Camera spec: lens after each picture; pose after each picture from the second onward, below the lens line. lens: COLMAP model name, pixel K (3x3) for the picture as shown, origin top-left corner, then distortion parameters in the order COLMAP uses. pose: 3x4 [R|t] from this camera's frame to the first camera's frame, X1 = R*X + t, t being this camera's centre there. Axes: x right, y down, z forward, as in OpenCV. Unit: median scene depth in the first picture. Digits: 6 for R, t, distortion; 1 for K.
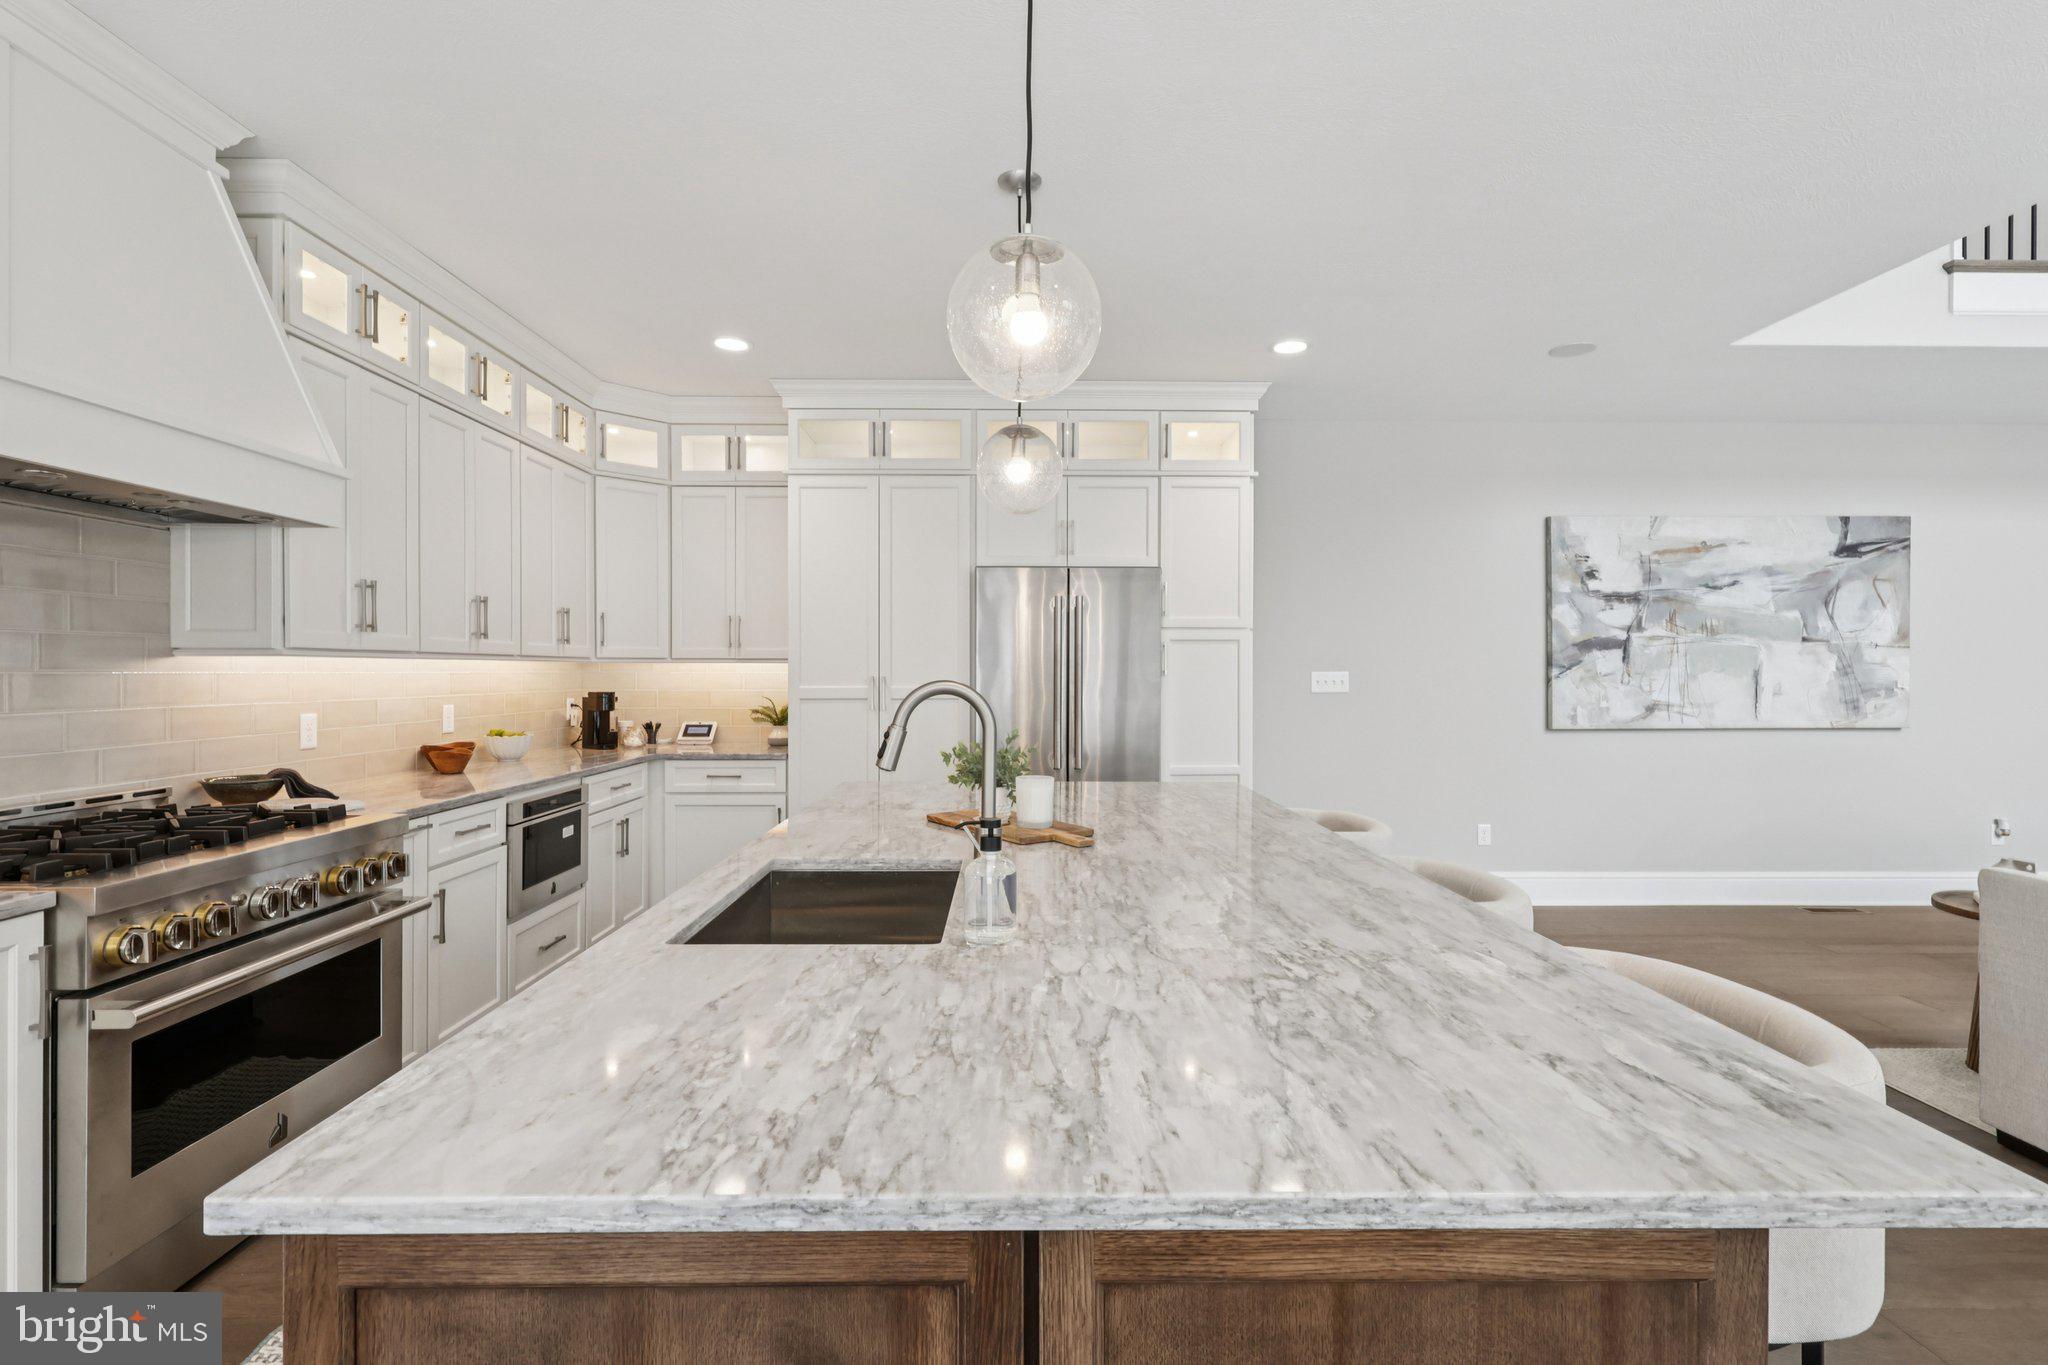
lens RADIAL K [[951.9, 0, 1026.7], [0, 951.9, 678.3], [0, 0, 1]] dist [0.000454, -0.000128]
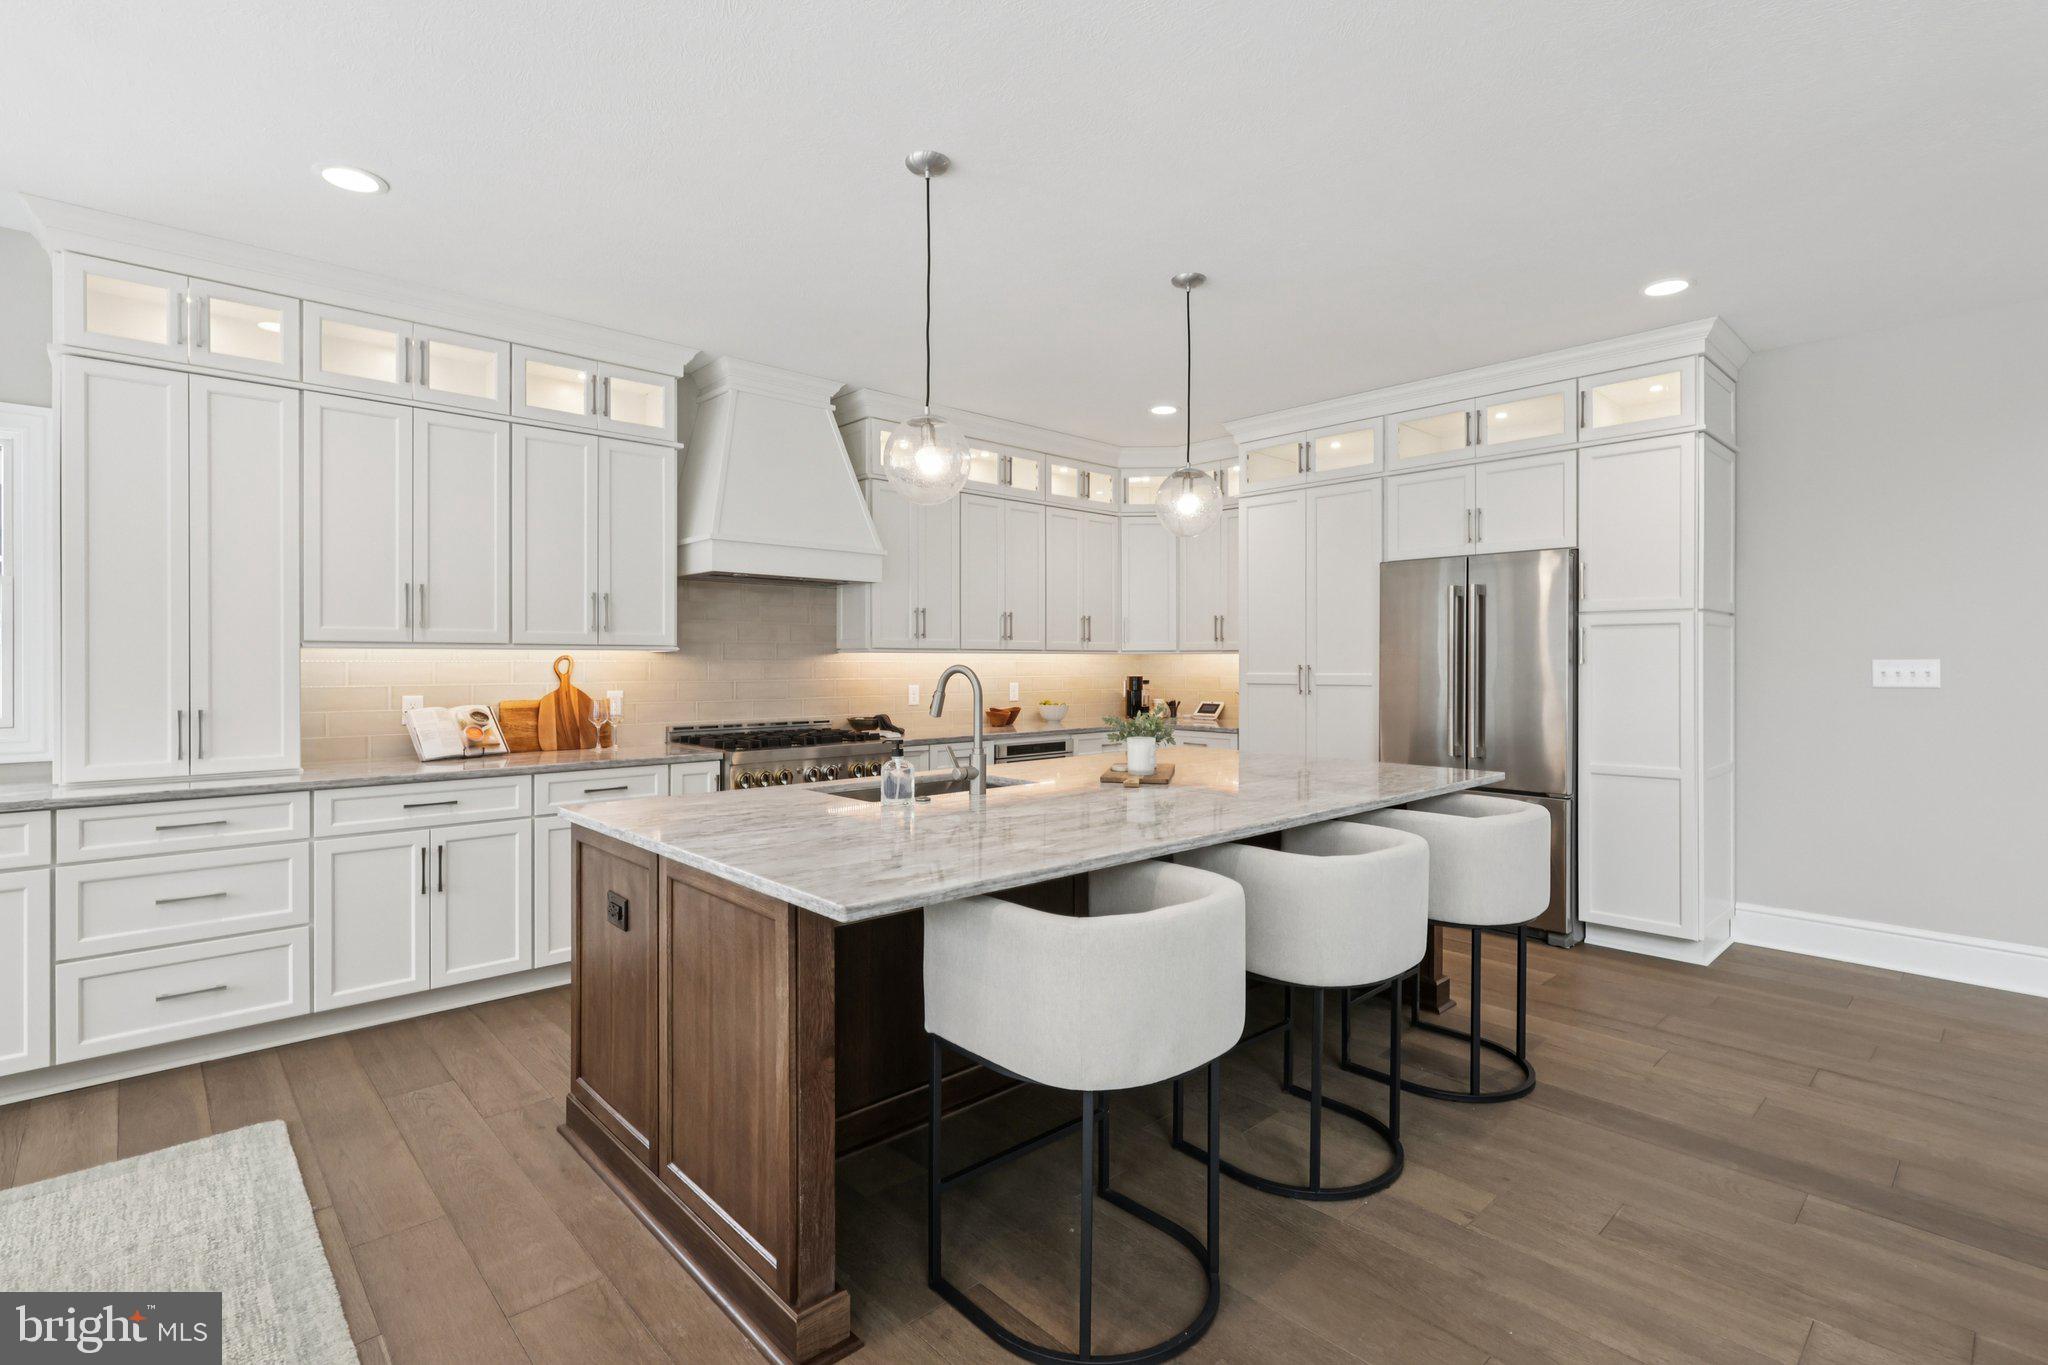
lens RADIAL K [[951.9, 0, 1026.8], [0, 951.9, 668.0], [0, 0, 1]] dist [0.000454, -0.000128]
pose [[0.674868, 0.004078, -0.737927, 0.461505], [-0.004062, 0.999990, 0.001811, 0.001133], [0.737927, 0.001775, 0.674878, -0.017633]]
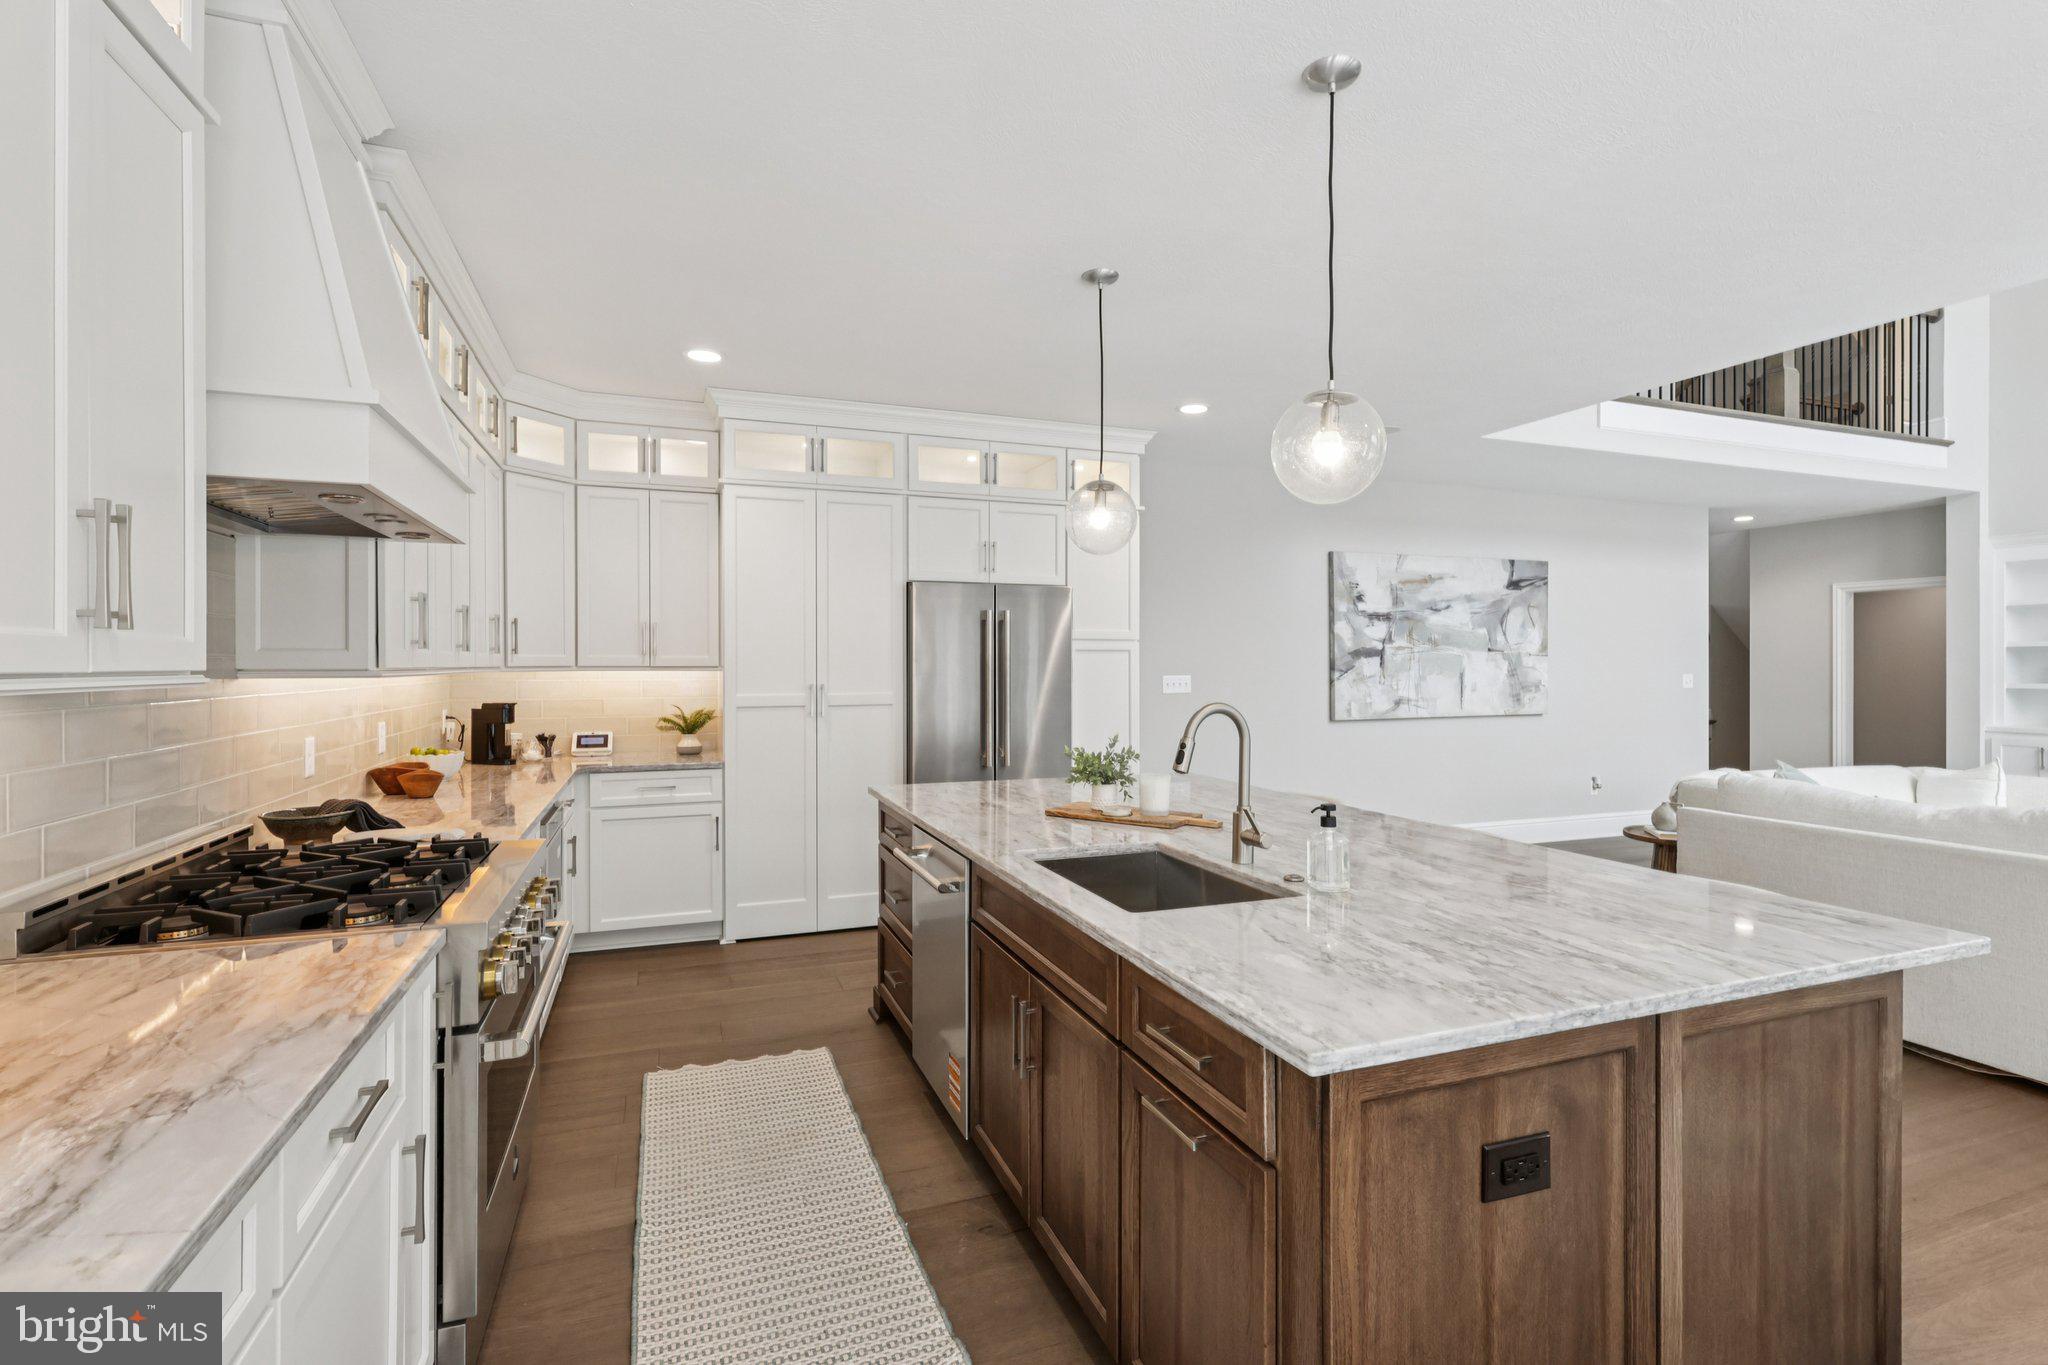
lens RADIAL K [[951.9, 0, 1034.4], [0, 951.9, 675.7], [0, 0, 1]] dist [0.000454, -0.000128]
pose [[0.939259, -0.005511, 0.343164, -0.287396], [0.003782, 0.999977, 0.005706, -0.016160], [-0.343187, -0.004062, 0.939258, -0.053536]]
